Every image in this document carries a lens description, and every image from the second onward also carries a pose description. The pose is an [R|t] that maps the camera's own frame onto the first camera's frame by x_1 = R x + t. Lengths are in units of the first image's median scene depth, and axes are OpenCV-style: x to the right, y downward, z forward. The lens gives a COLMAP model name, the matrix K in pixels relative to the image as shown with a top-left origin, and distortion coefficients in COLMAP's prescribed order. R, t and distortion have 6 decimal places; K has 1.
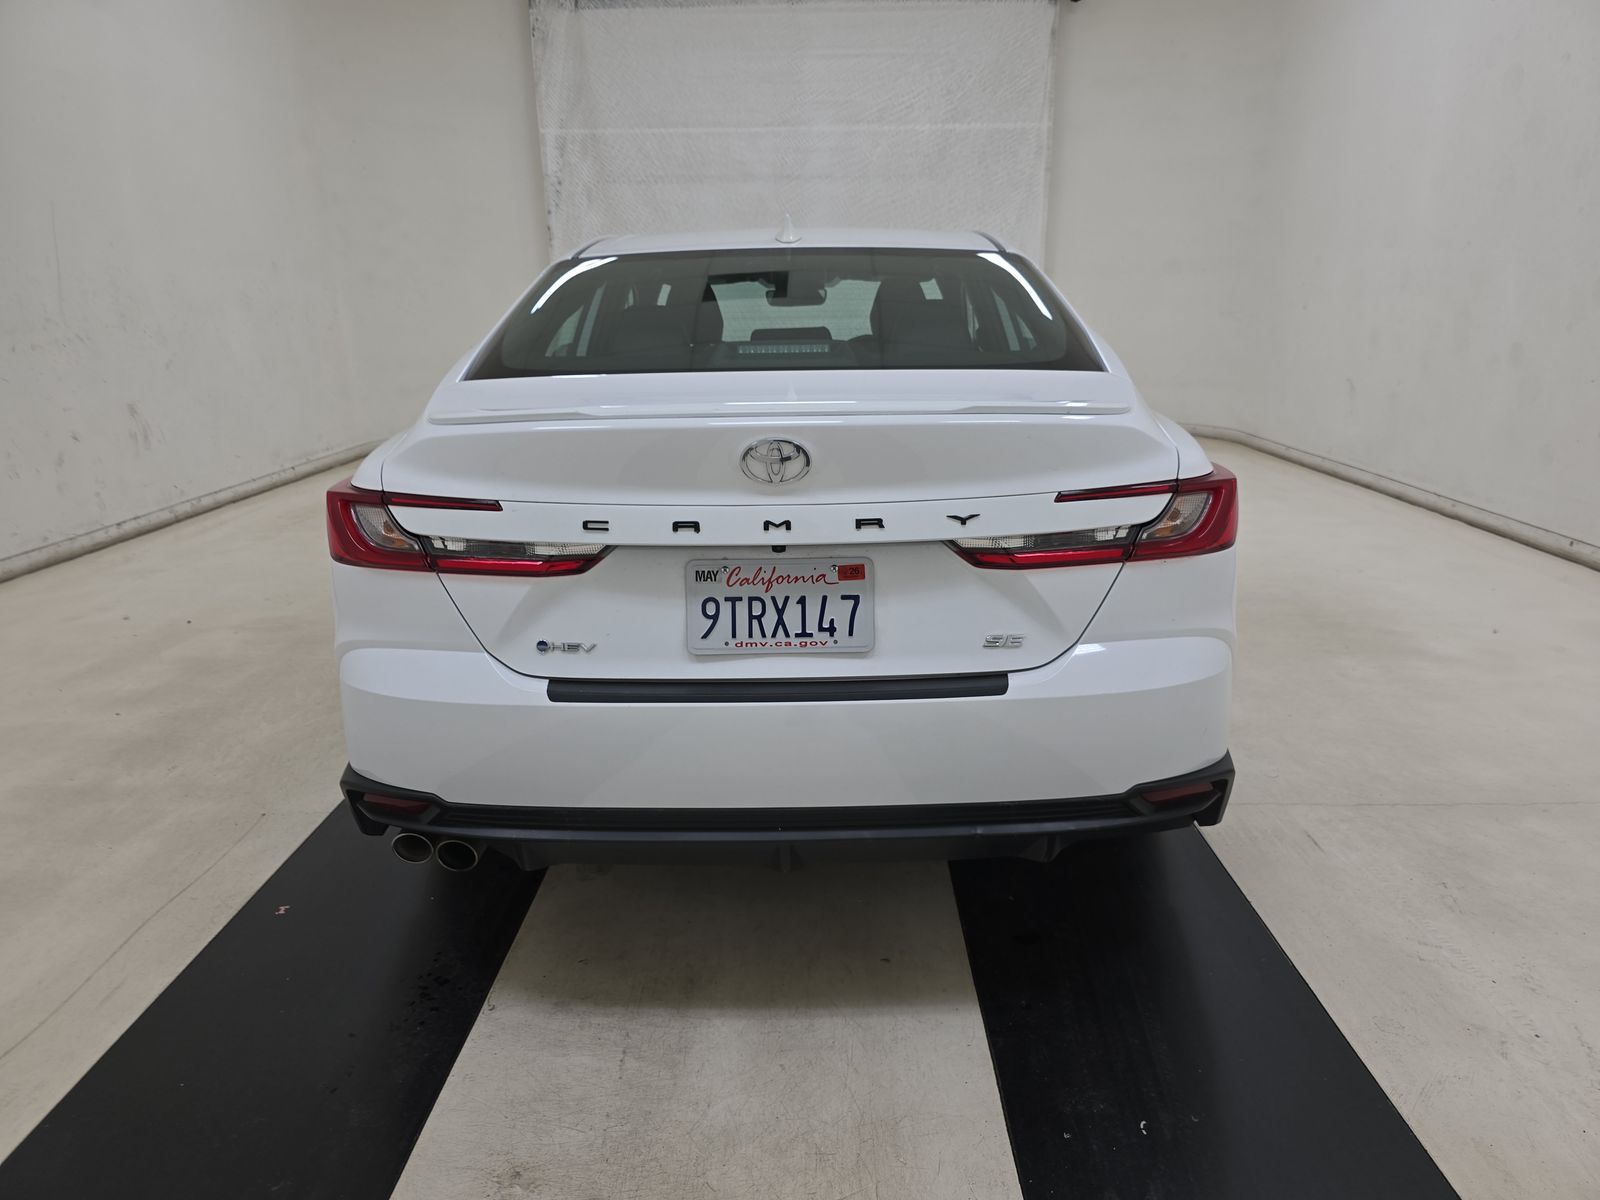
lens RADIAL K [[1081.7, 0, 812.5], [0, 1081.7, 605.8], [0, 0, 1]] dist [0.020983, -0.018097]
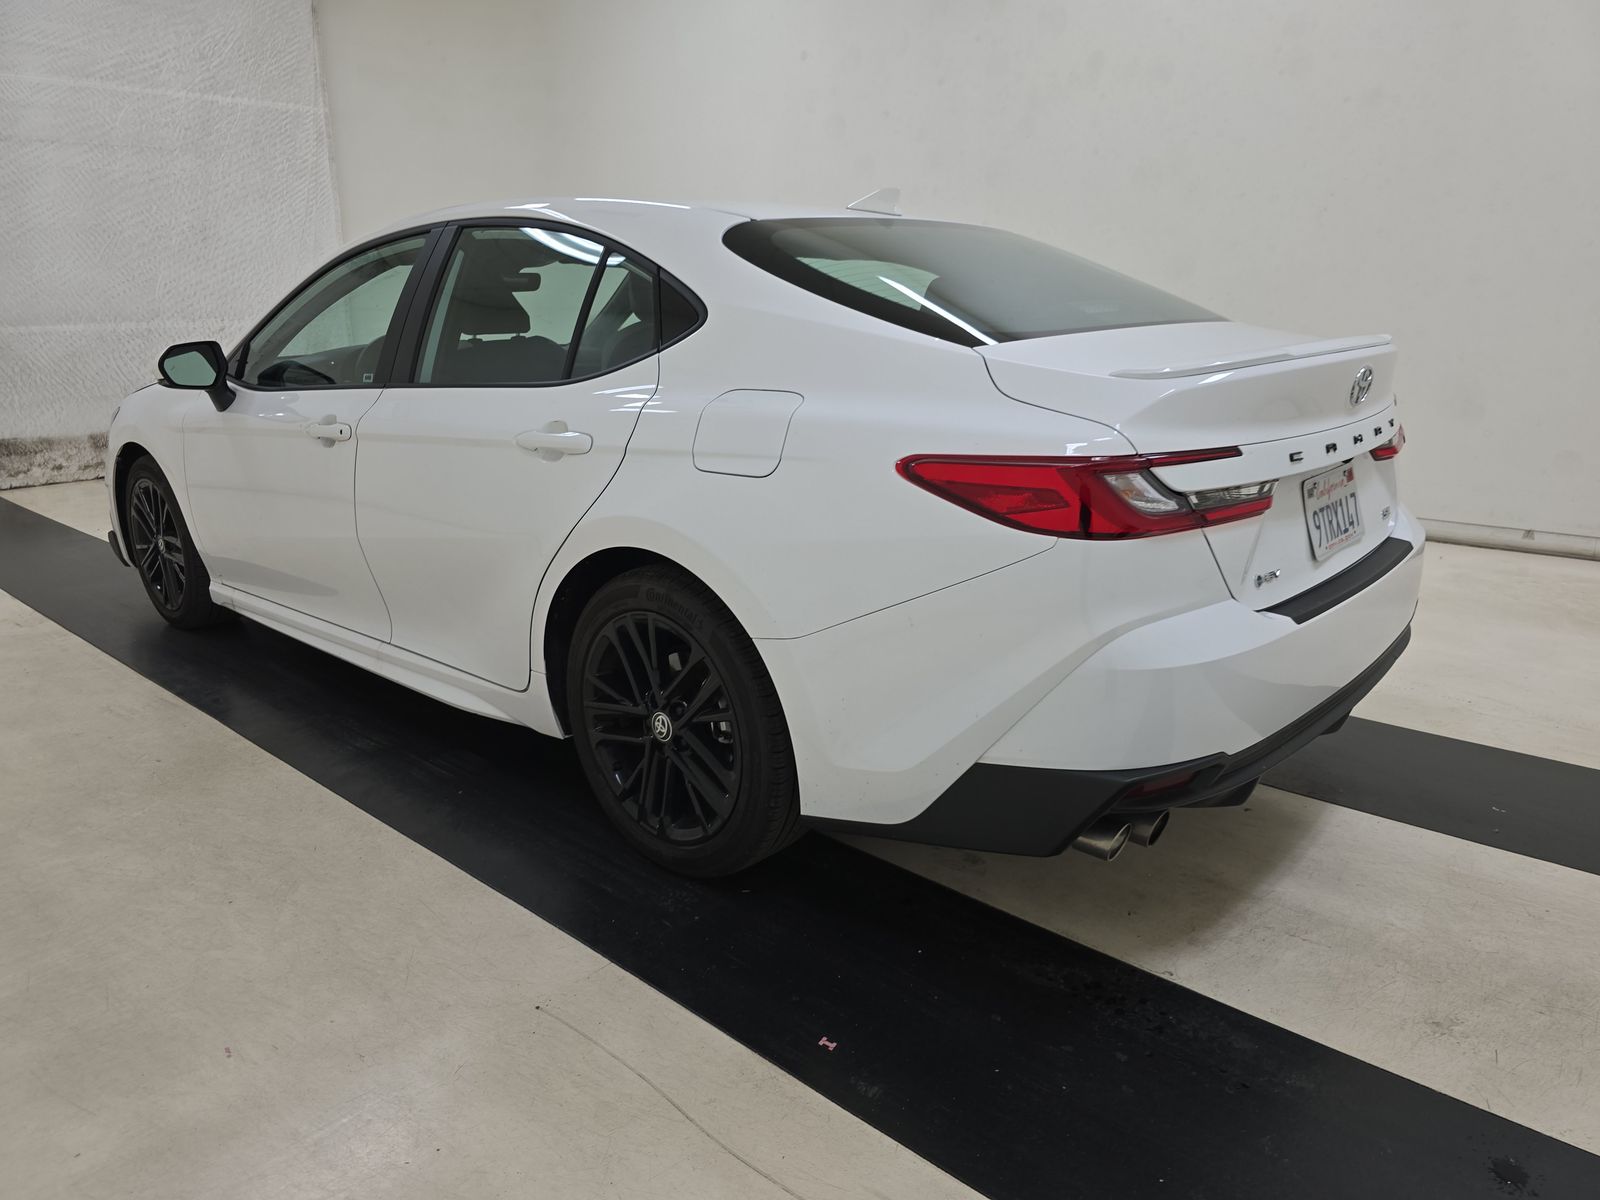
lens RADIAL K [[1081.7, 0, 814.6], [0, 1081.7, 594.2], [0, 0, 1]] dist [0.020983, -0.018097]
pose [[0.663401, -0.196739, 0.721937, -0.250439], [0.211742, 0.974739, 0.071058, -0.022385], [-0.717680, 0.105724, 0.688301, 0.114229]]
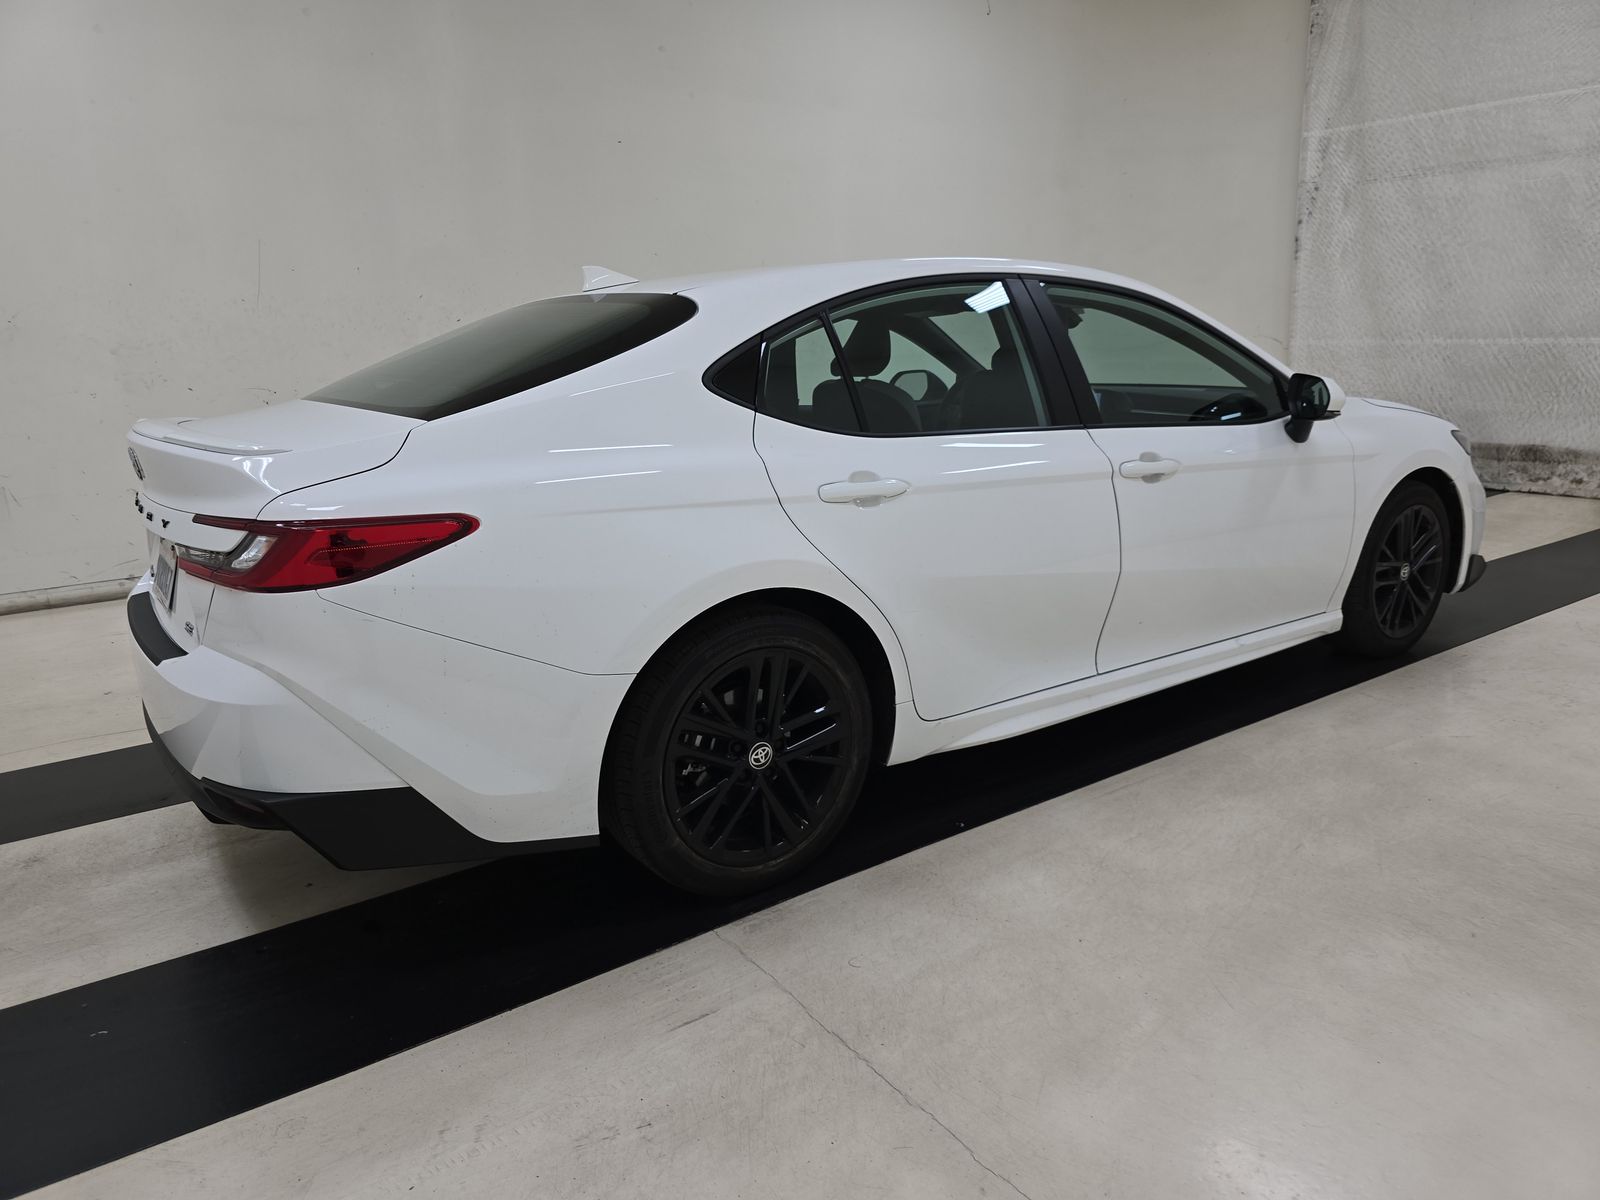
lens RADIAL K [[1081.7, 0, 811.9], [0, 1081.7, 592.2], [0, 0, 1]] dist [0.020983, -0.018097]
pose [[0.585649, 0.186576, -0.788800, 0.307612], [-0.201840, 0.976062, 0.081011, -0.049322], [0.785032, 0.111767, 0.609288, 0.154648]]
